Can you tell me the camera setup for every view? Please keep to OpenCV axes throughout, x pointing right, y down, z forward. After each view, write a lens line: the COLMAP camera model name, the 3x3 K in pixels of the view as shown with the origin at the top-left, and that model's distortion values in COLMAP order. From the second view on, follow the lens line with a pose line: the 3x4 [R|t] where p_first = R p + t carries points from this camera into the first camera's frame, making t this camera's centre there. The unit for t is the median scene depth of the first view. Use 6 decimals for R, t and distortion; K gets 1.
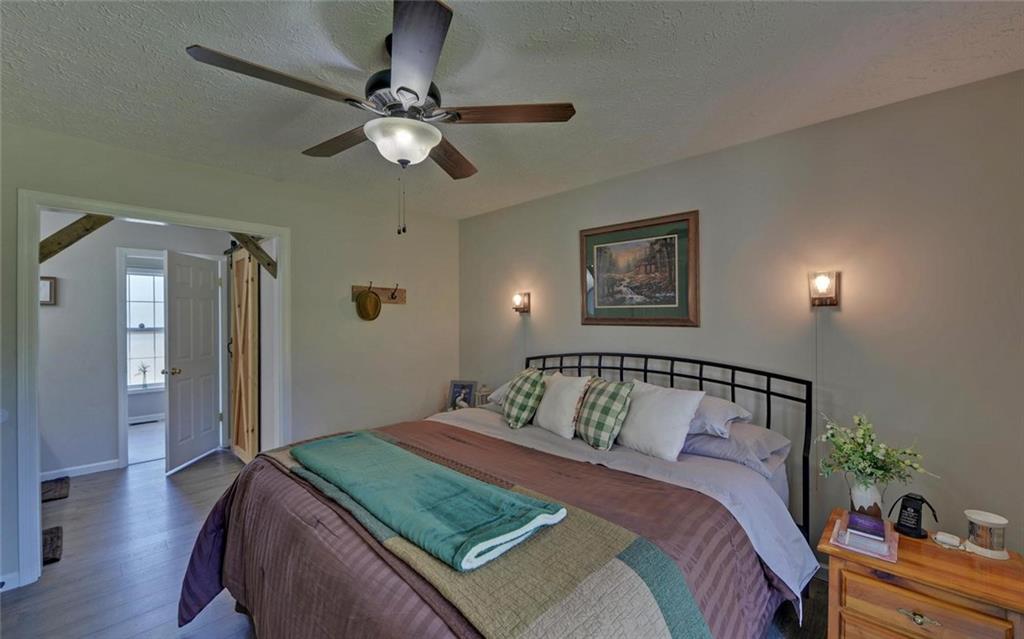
lens RADIAL K [[420.9, 0, 512.0], [0, 420.9, 319.5], [0, 0, 1]] dist [-0.000968, -0.000054]
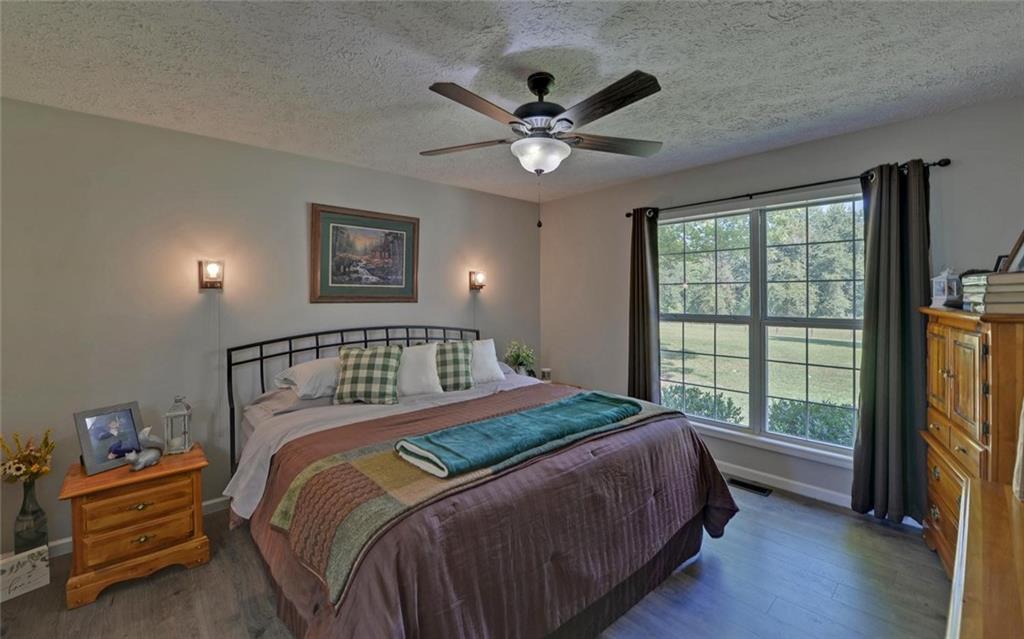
lens RADIAL K [[419.7, 0, 504.4], [0, 419.7, 297.3], [0, 0, 1]] dist [-0.018782, -0.000093]
pose [[0.069958, 0.002208, 0.997548, -0.823236], [0.011158, 0.999933, -0.002996, 0.008133], [-0.997488, 0.011341, 0.069928, 0.559222]]
